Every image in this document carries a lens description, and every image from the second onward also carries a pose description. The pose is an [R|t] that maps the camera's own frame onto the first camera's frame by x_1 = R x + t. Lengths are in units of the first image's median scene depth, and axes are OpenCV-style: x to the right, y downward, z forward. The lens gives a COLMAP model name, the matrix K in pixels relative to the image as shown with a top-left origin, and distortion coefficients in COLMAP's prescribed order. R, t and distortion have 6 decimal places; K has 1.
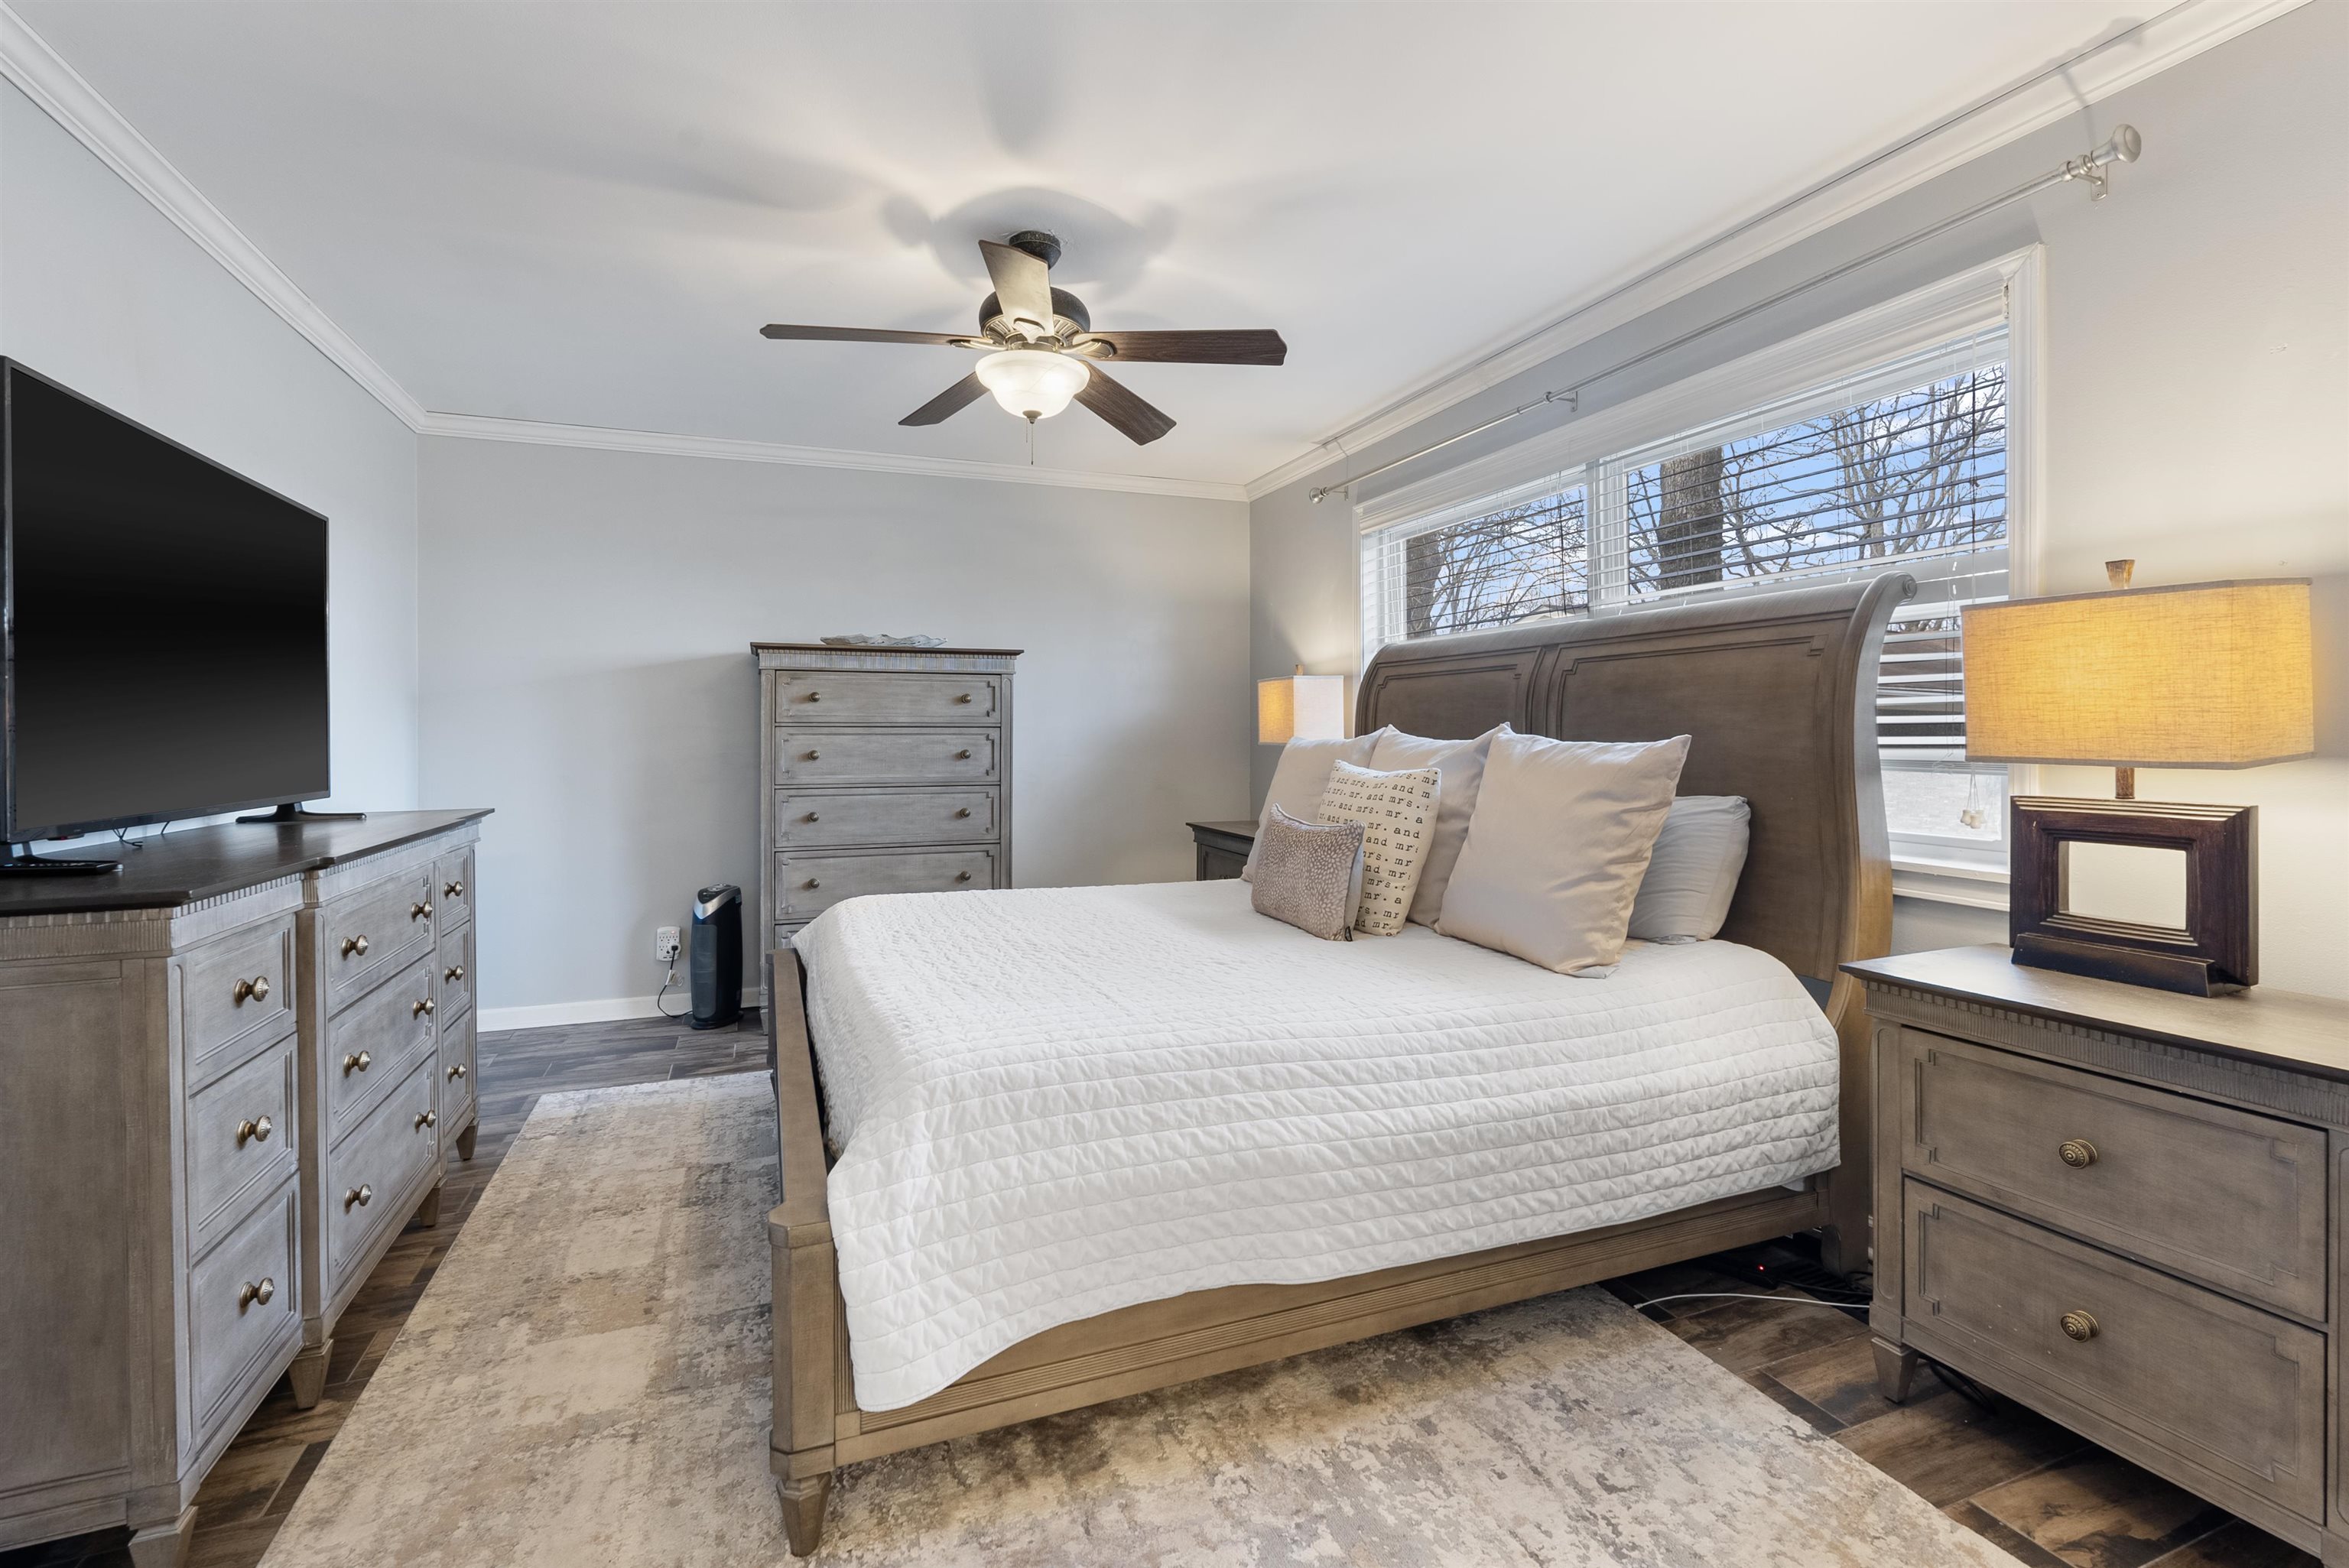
lens RADIAL K [[1064.7, 0, 1172.1], [0, 1064.7, 726.2], [0, 0, 1]] dist [-0.003082, 0.000114]
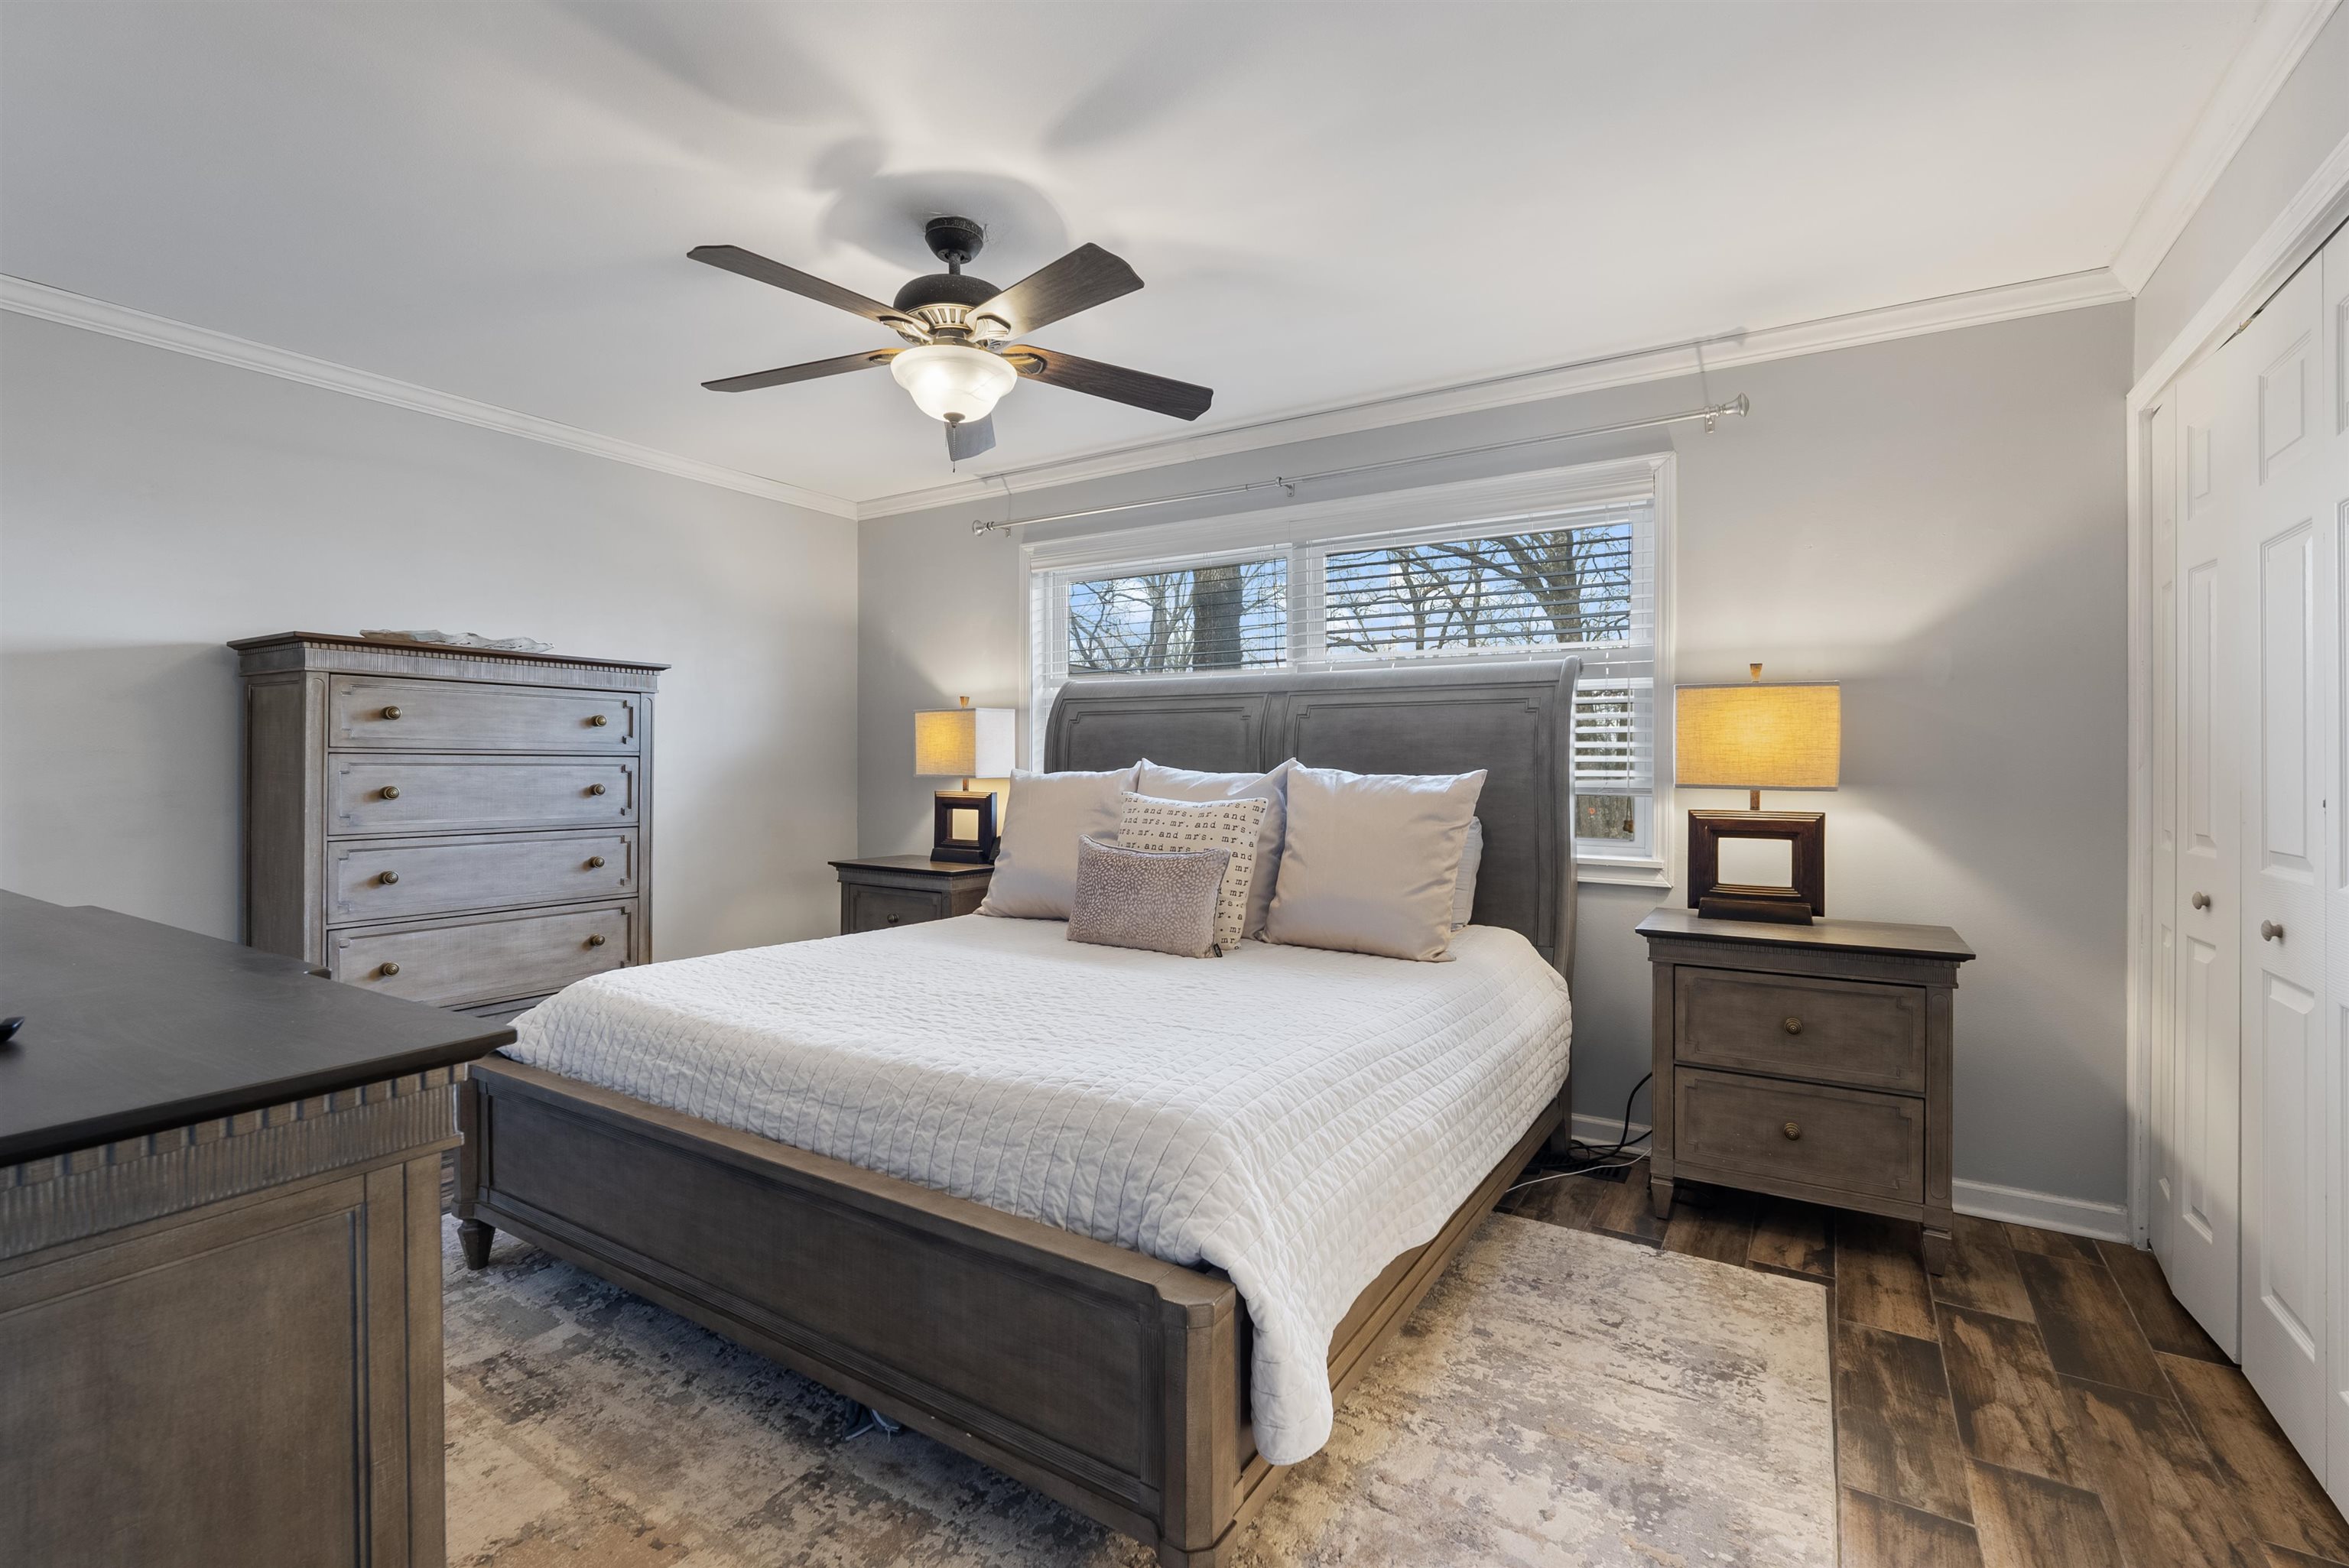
lens RADIAL K [[1053.1, 0, 1172.6], [0, 1053.1, 758.4], [0, 0, 1]] dist [-0.002876, 0.000141]
pose [[0.801151, 0.008388, 0.598404, -0.599289], [-0.008992, 0.999958, -0.001980, 0.000446], [-0.598395, -0.003795, 0.801192, 0.185758]]
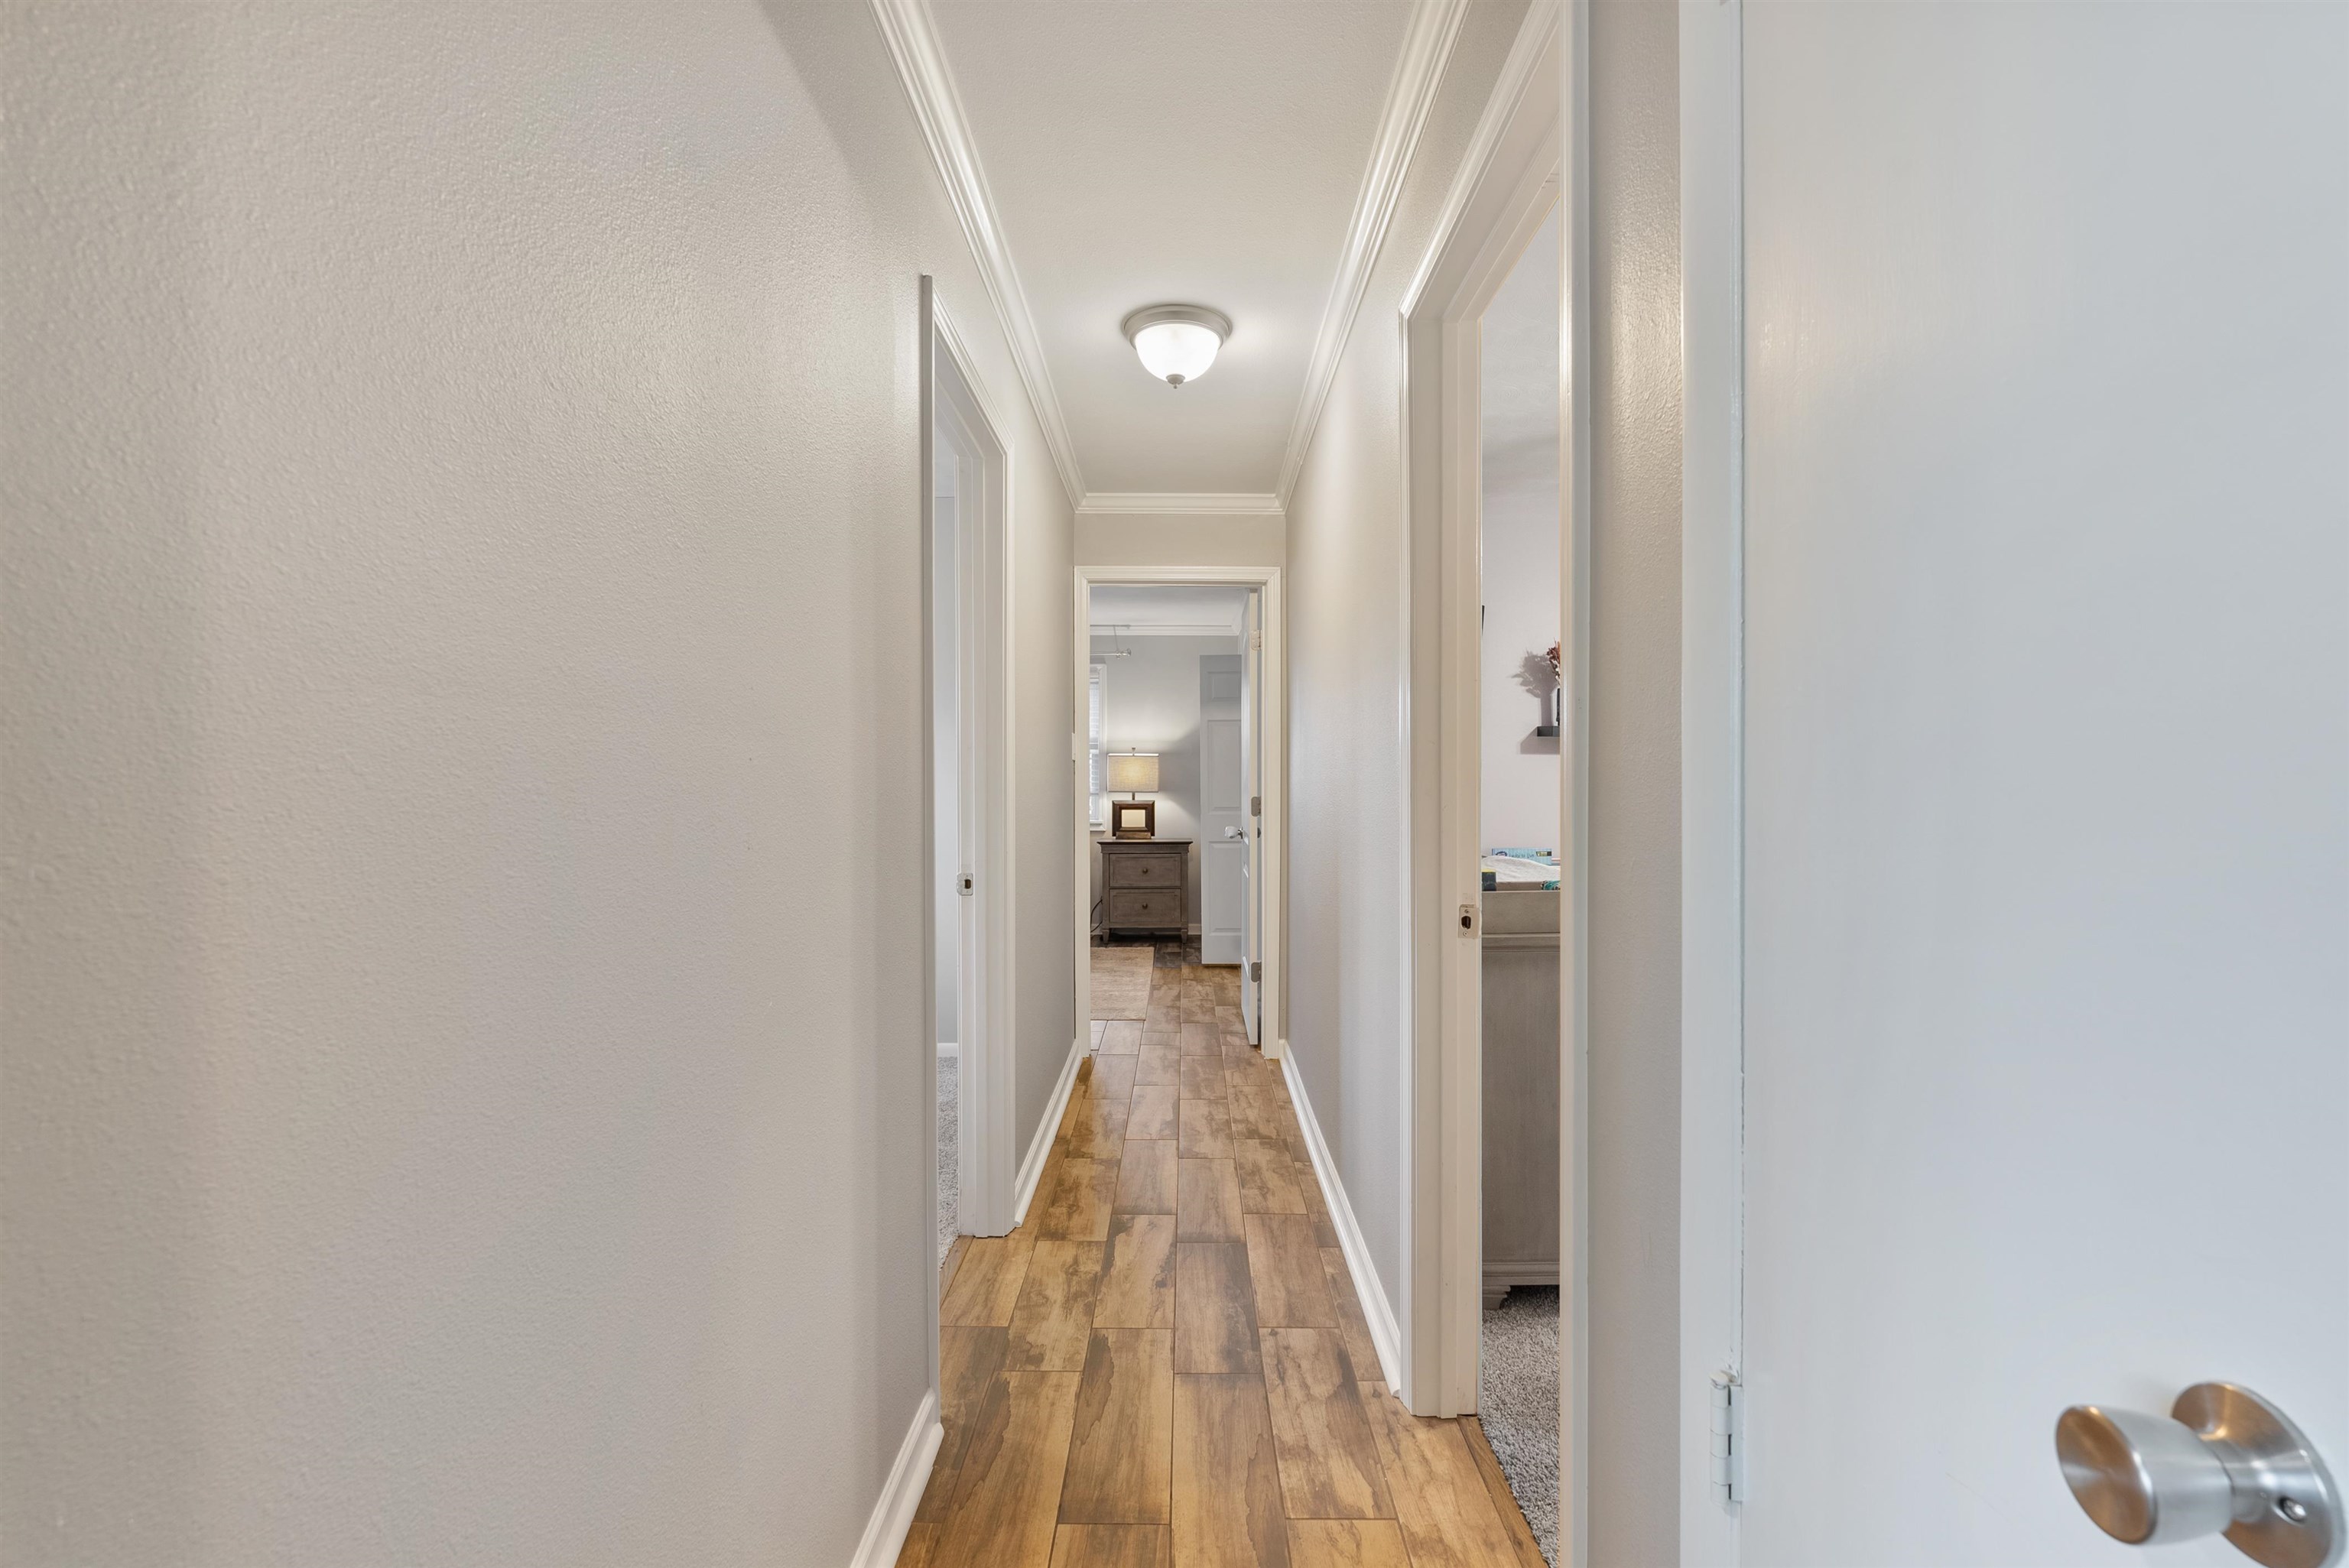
lens RADIAL K [[1053.1, 0, 1172.6], [0, 1053.1, 758.4], [0, 0, 1]] dist [-0.002876, 0.000141]
pose [[0.371200, 0.028745, 0.928108, -2.466725], [-0.002795, 0.999551, -0.029840, 0.019474], [-0.928549, 0.008483, 0.371114, -0.632775]]
